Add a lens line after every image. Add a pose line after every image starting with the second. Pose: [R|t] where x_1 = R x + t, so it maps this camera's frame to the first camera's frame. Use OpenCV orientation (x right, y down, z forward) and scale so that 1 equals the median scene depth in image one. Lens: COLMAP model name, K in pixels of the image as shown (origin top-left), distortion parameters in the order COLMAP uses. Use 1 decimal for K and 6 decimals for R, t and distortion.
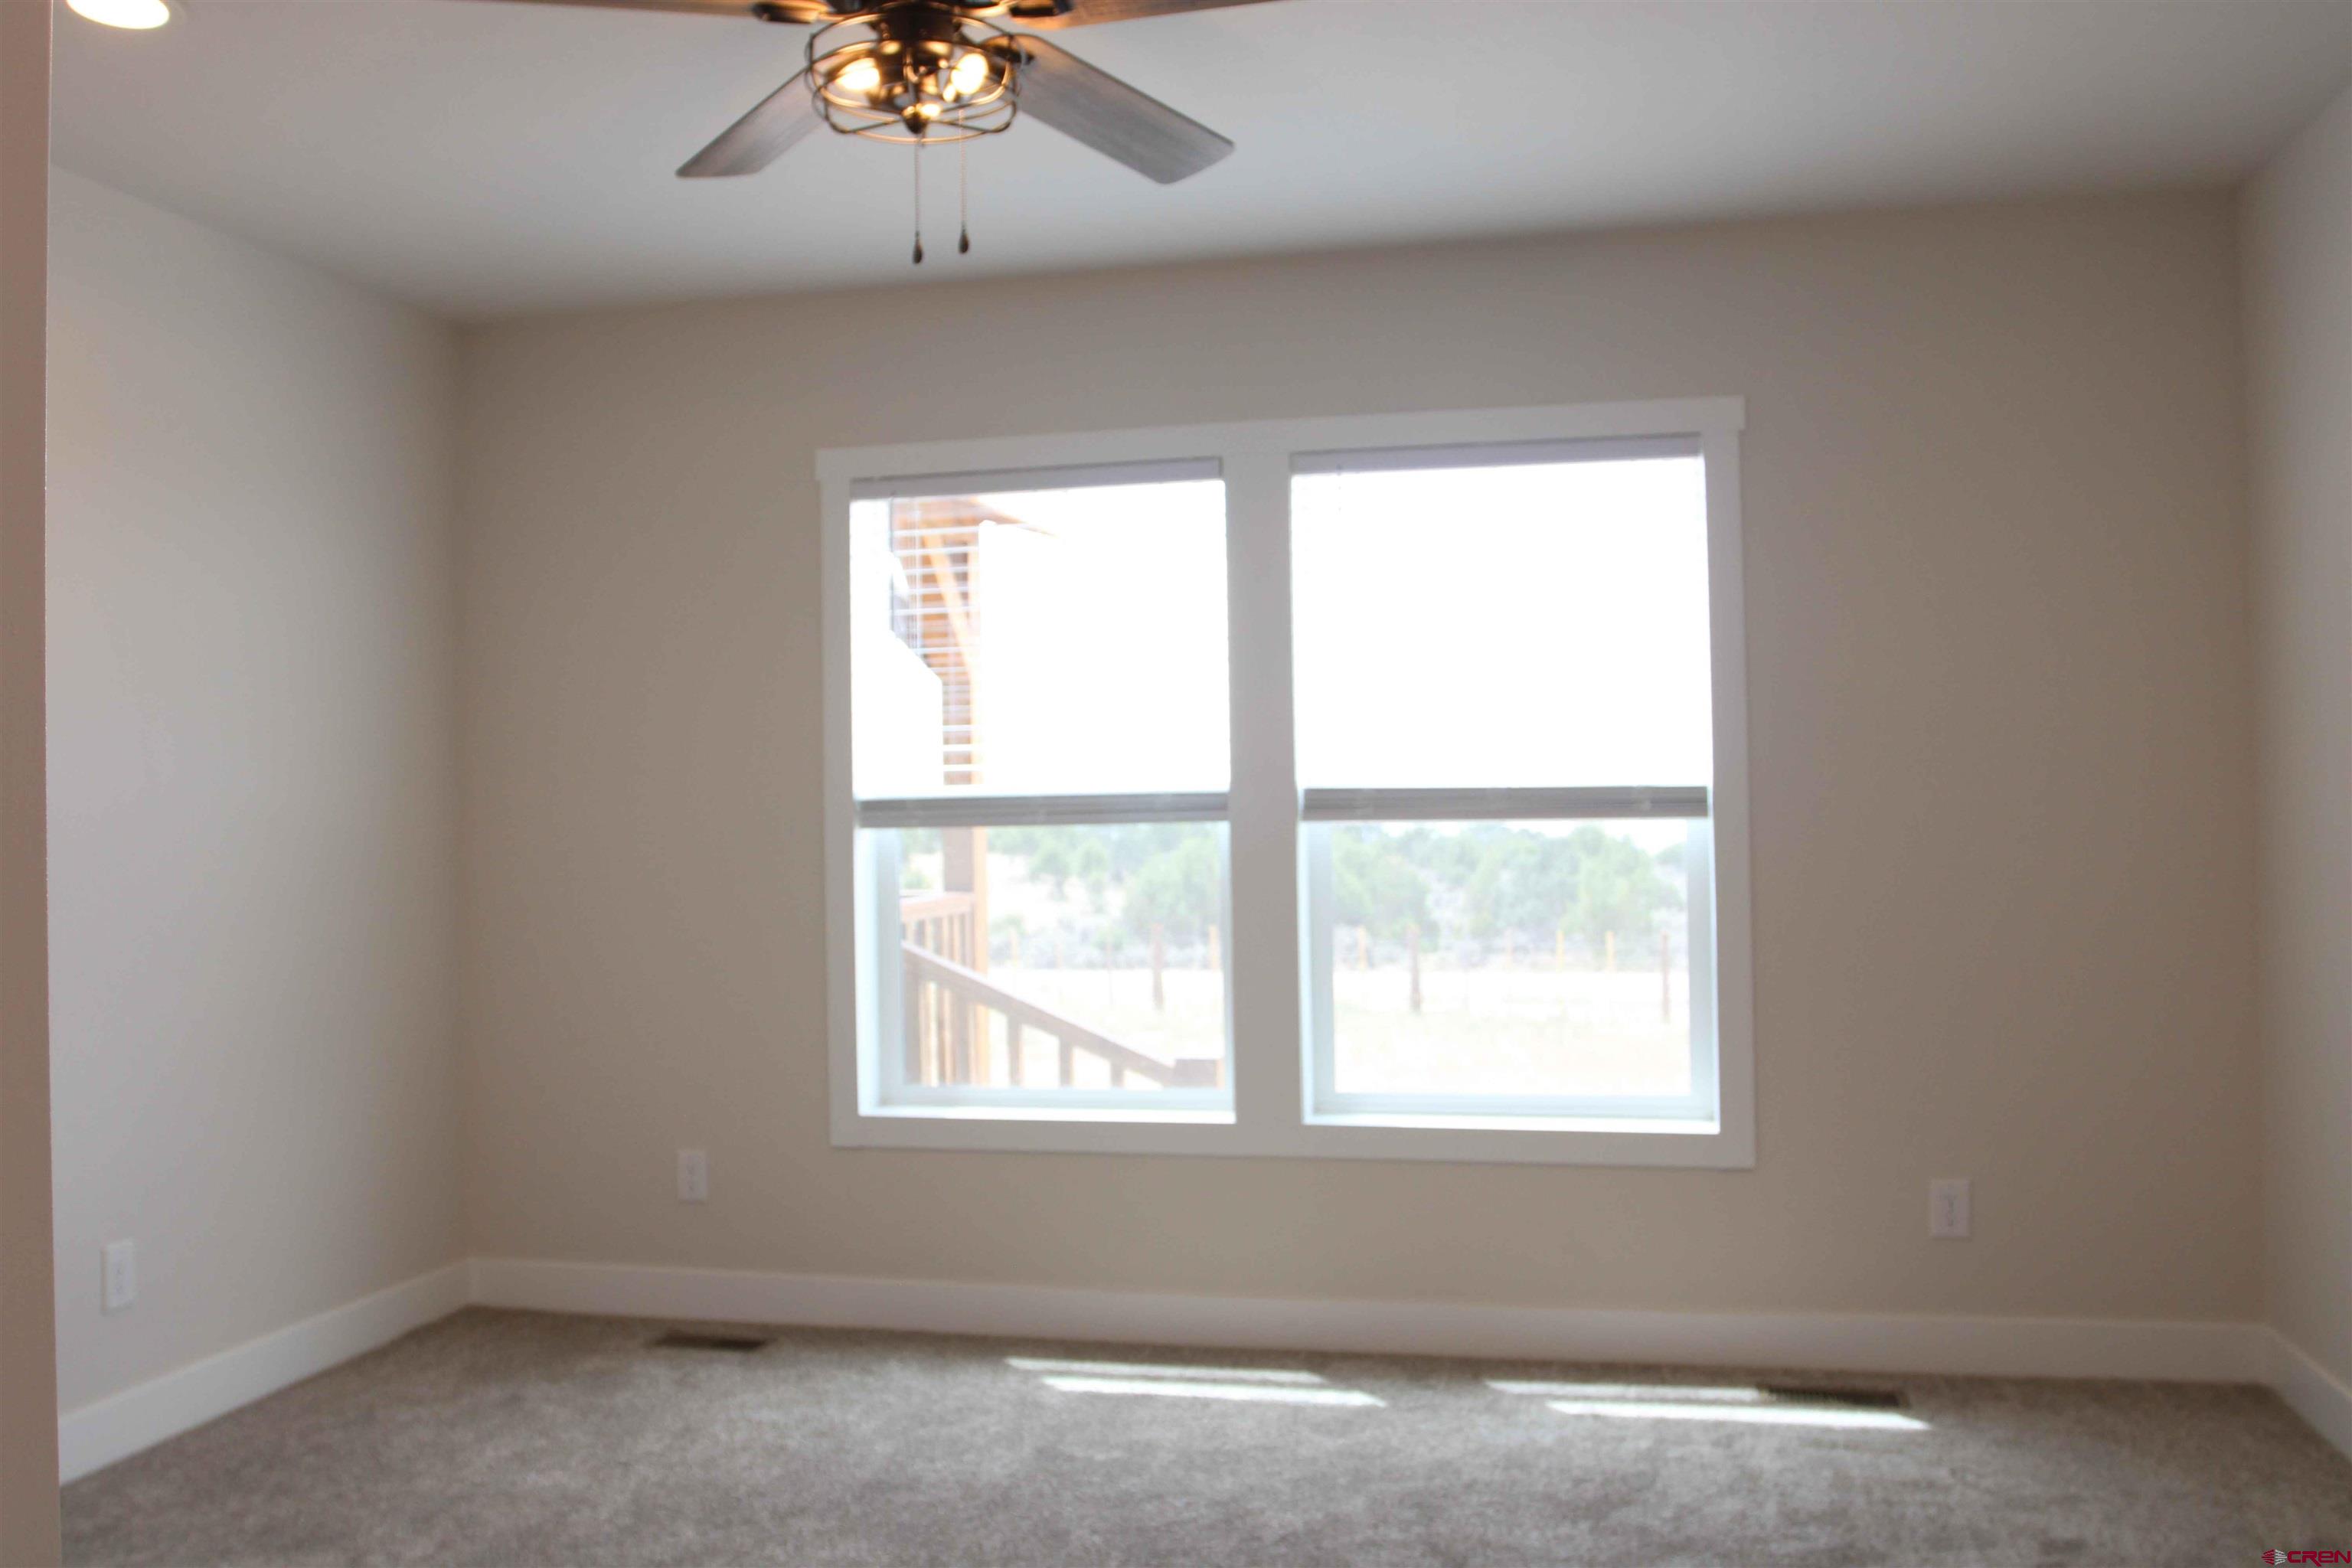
lens RADIAL K [[1930.5, 0, 1176.0], [0, 1930.5, 784.0], [0, 0, 1]] dist [-0.086789, 0.064725]
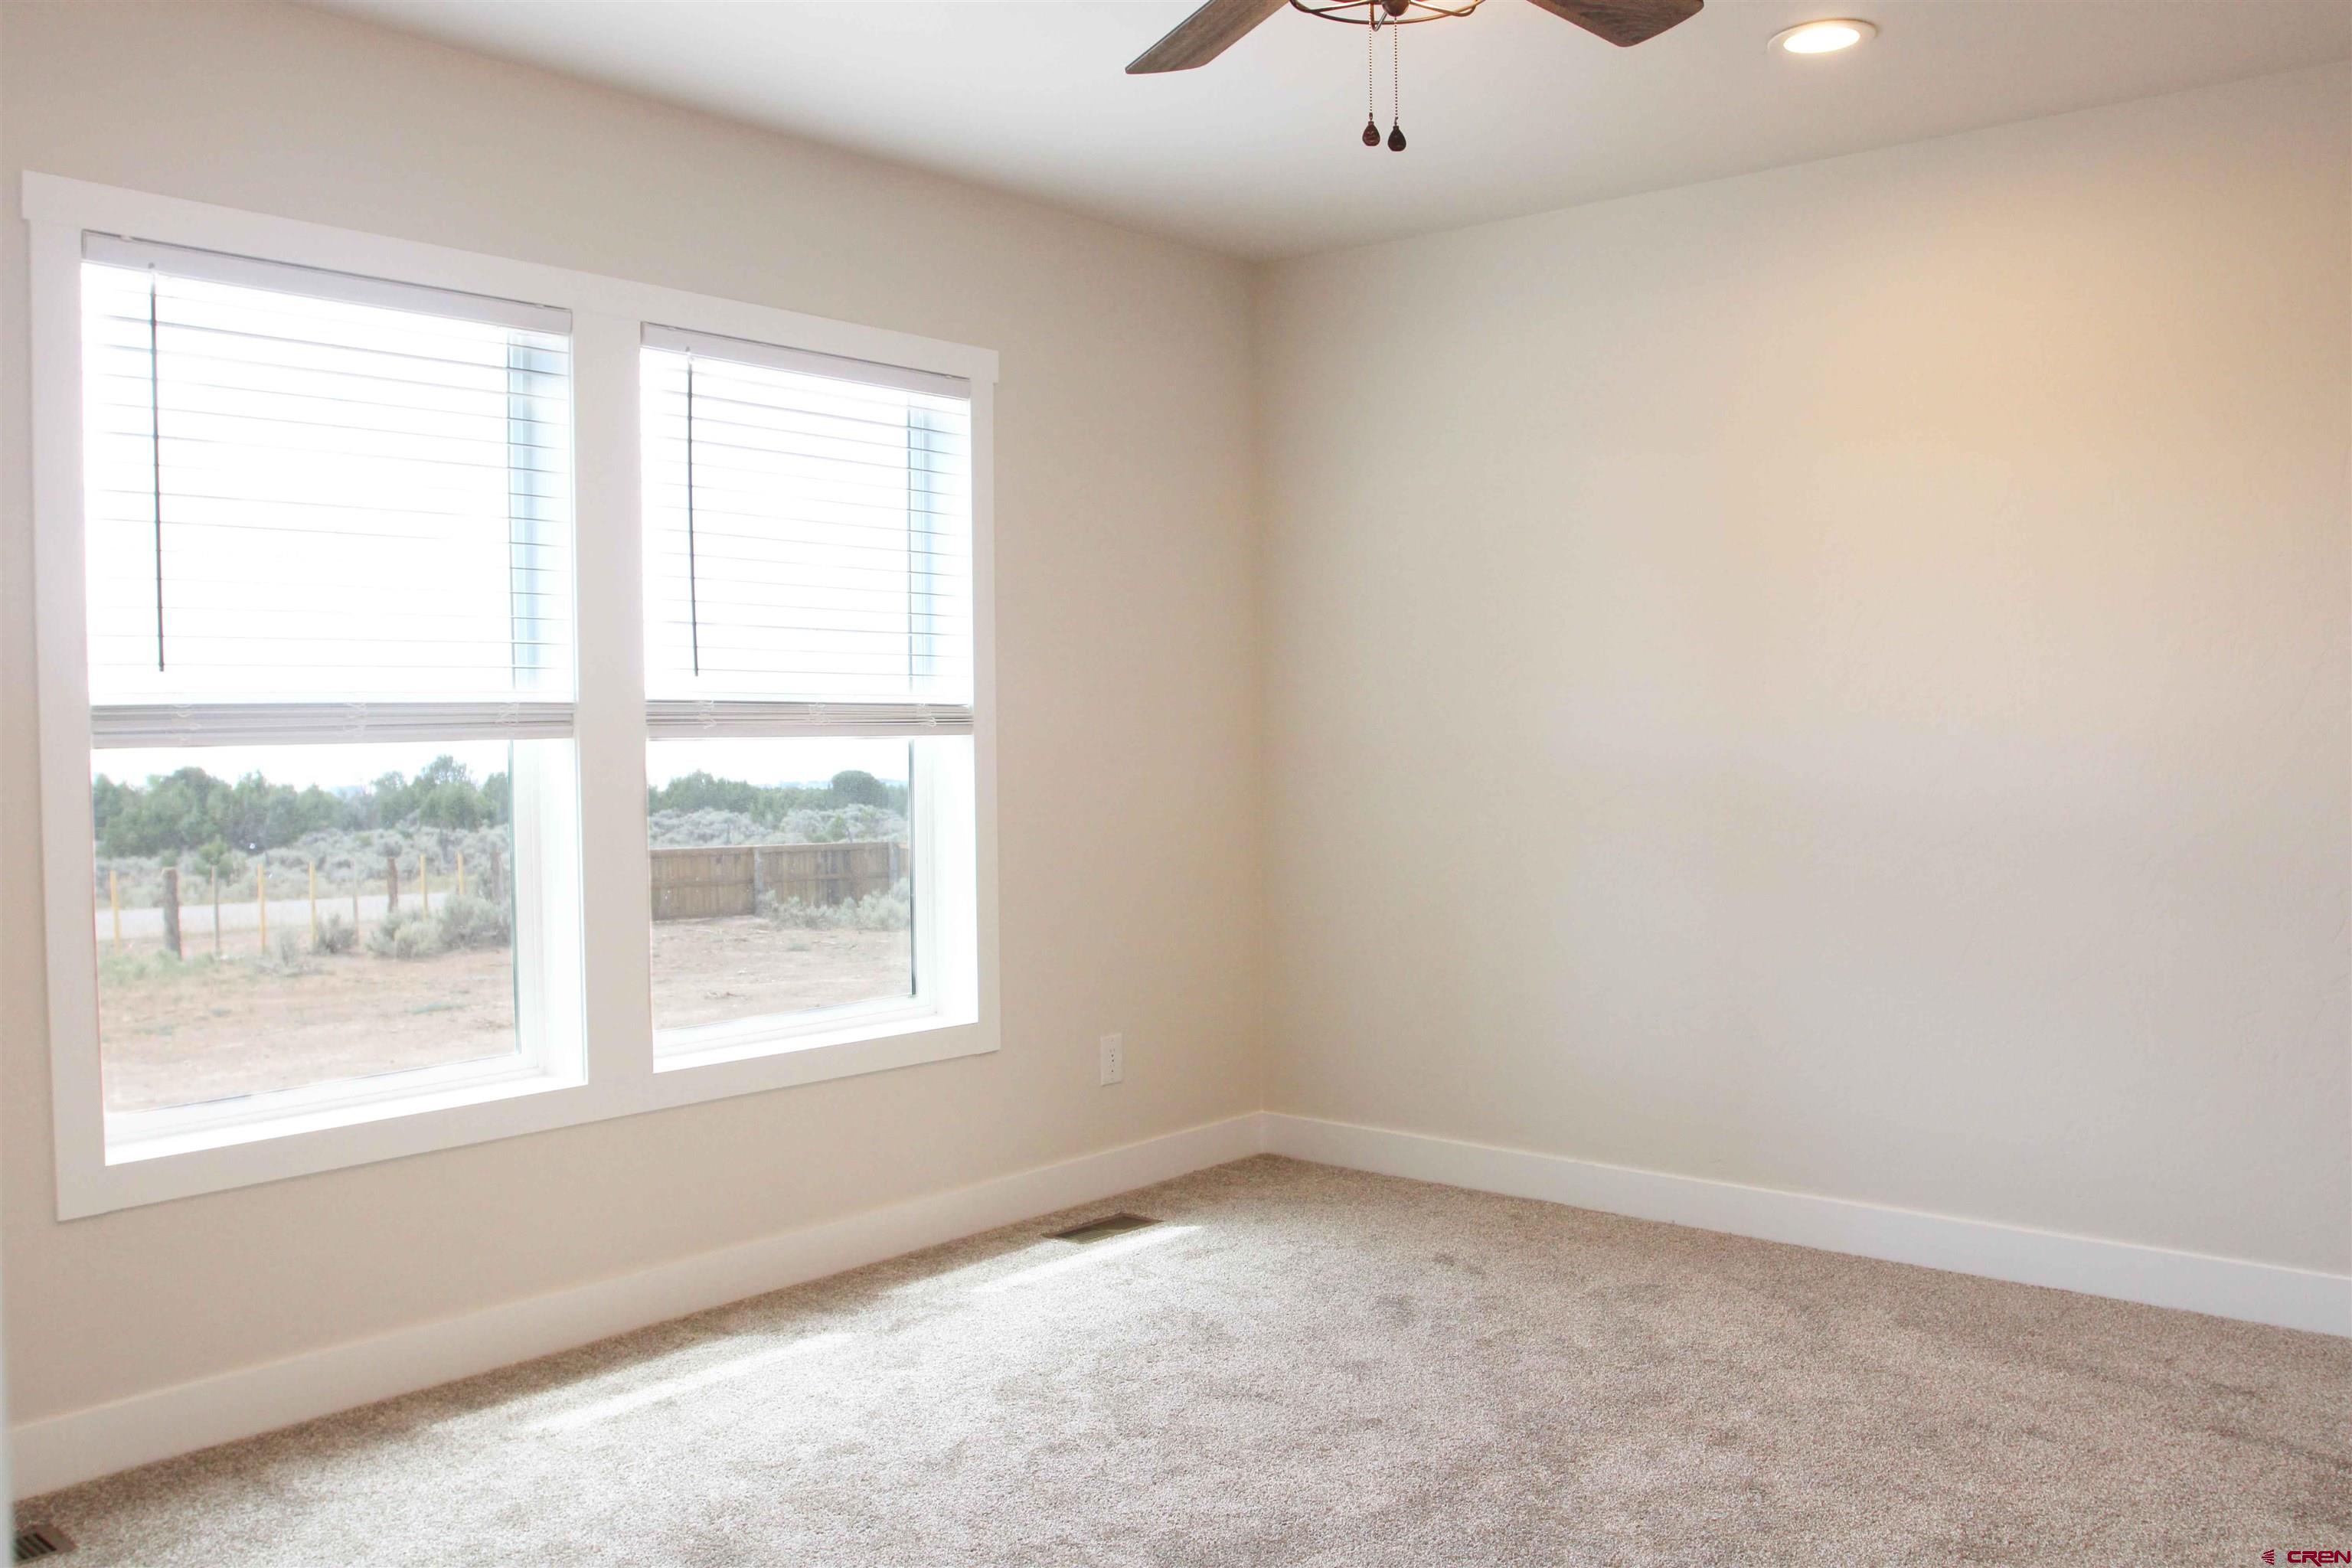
lens RADIAL K [[1930.5, 0, 1176.0], [0, 1930.5, 784.0], [0, 0, 1]] dist [-0.086789, 0.064725]
pose [[0.468780, -0.018246, 0.883126, -0.661235], [-0.007429, 0.999670, 0.024598, 0.018997], [-0.883284, -0.018092, 0.468490, 0.402077]]
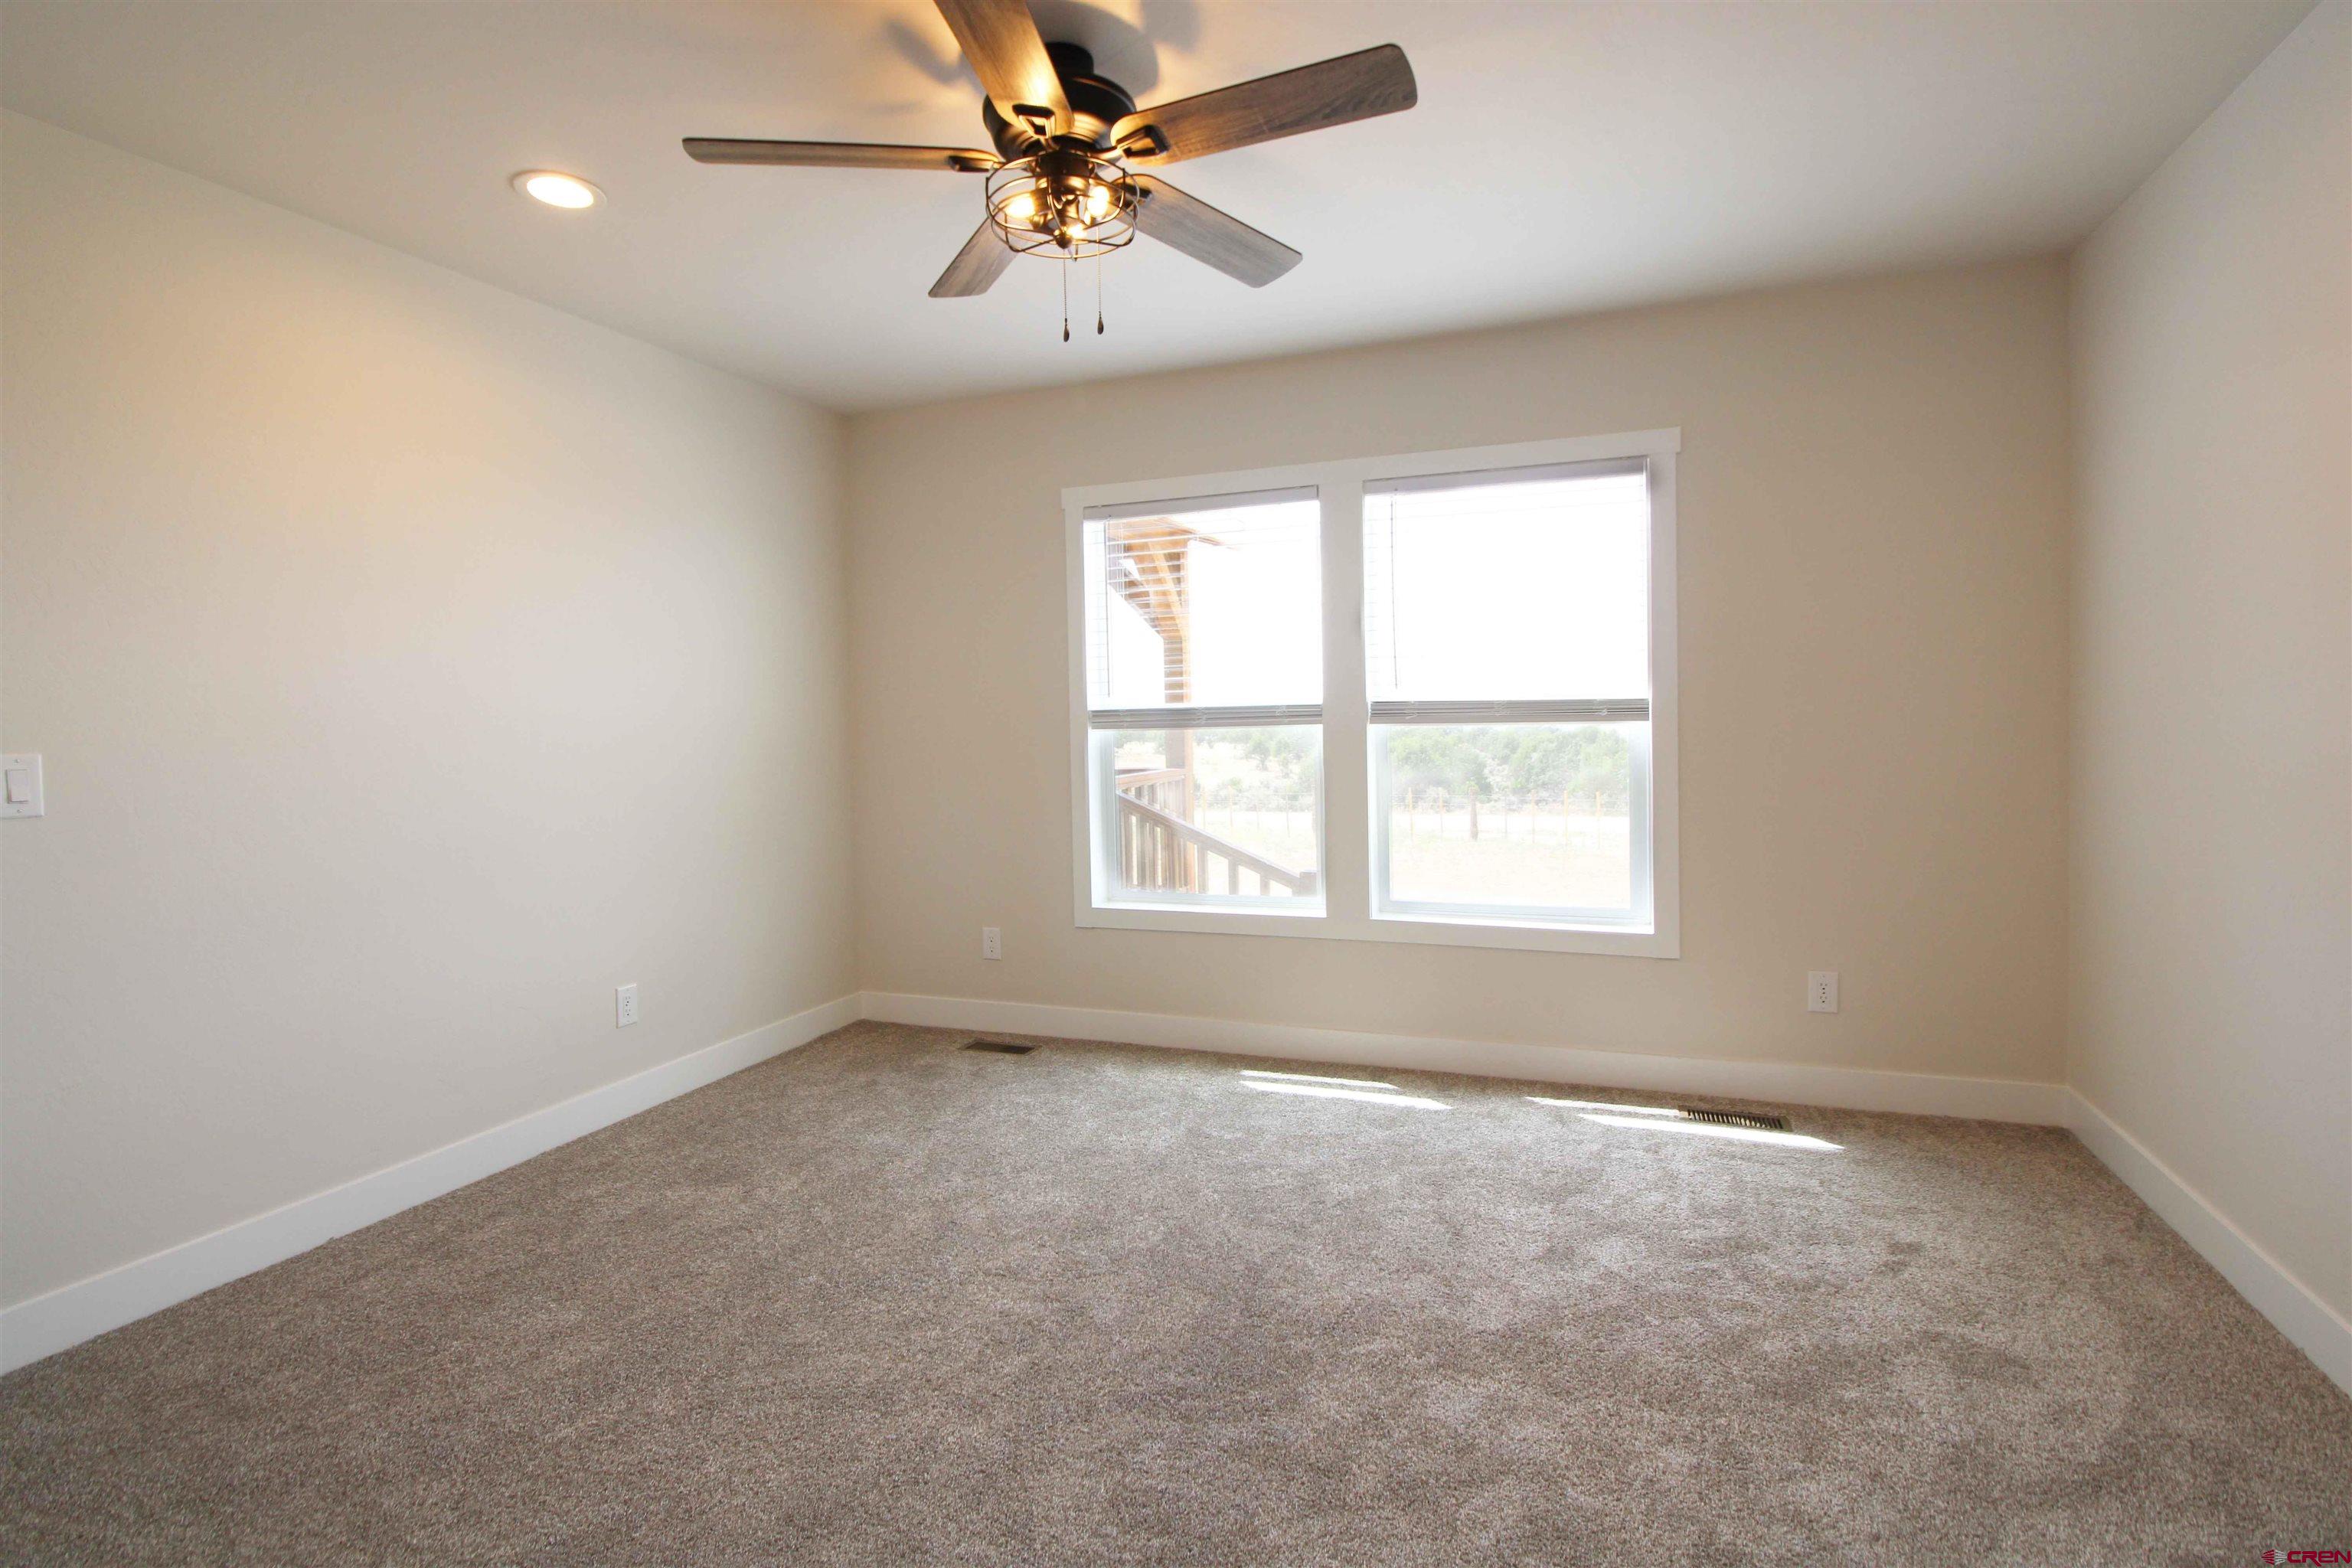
lens RADIAL K [[1135.0, 0, 1175.2], [0, 1135.0, 759.5], [0, 0, 1]] dist [0.000182, -0.012265]
pose [[0.990254, 0.000614, -0.139271, 0.041294], [0.006528, 0.998687, 0.050819, 0.000931], [0.139120, -0.051233, 0.988949, 0.092867]]
